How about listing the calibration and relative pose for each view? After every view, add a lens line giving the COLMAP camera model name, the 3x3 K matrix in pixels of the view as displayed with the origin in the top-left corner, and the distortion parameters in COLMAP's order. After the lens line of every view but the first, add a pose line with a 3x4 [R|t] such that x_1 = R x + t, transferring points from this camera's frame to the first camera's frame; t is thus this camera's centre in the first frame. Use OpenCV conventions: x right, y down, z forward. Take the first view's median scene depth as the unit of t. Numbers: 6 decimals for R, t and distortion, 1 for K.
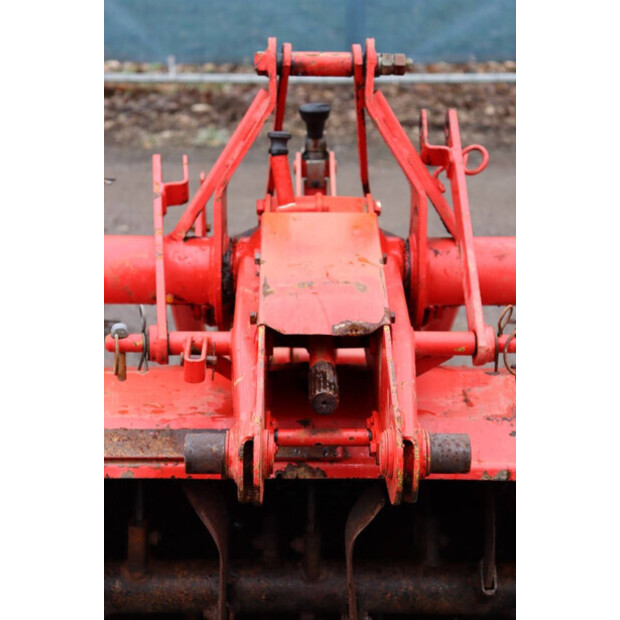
lens RADIAL K [[1148.1, 0, 310.0], [0, 1148.1, 310.0], [0, 0, 1]] dist [0.210615, 0.221520]
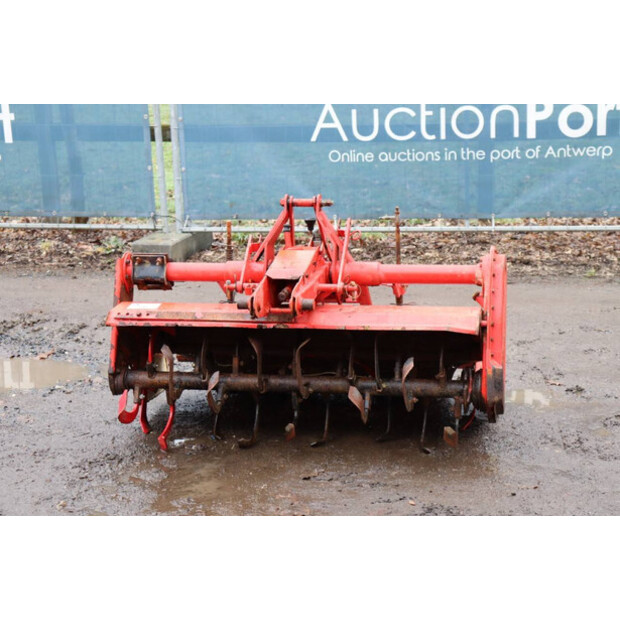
lens RADIAL K [[1434.6, 0, 310.0], [0, 1434.6, 310.0], [0, 0, 1]] dist [0.377222, 0.541715]
pose [[0.977183, 0.008710, -0.212222, 0.846733], [-0.042880, 0.986675, -0.156950, 0.664329], [0.208027, 0.162469, 0.964535, -2.611609]]
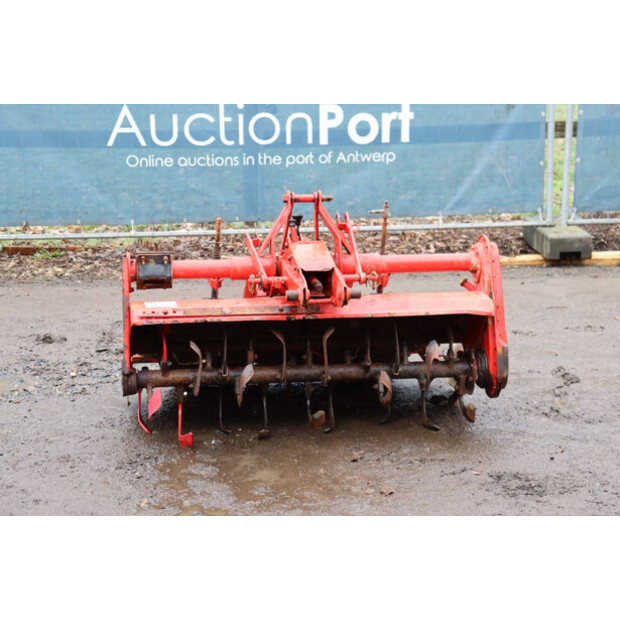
lens RADIAL K [[1434.6, 0, 310.0], [0, 1434.6, 310.0], [0, 0, 1]] dist [0.377222, 0.541715]
pose [[0.991050, -0.036622, 0.128372, -0.495976], [0.057827, 0.984501, -0.165573, 0.743215], [-0.120318, 0.171515, 0.977807, -2.797957]]
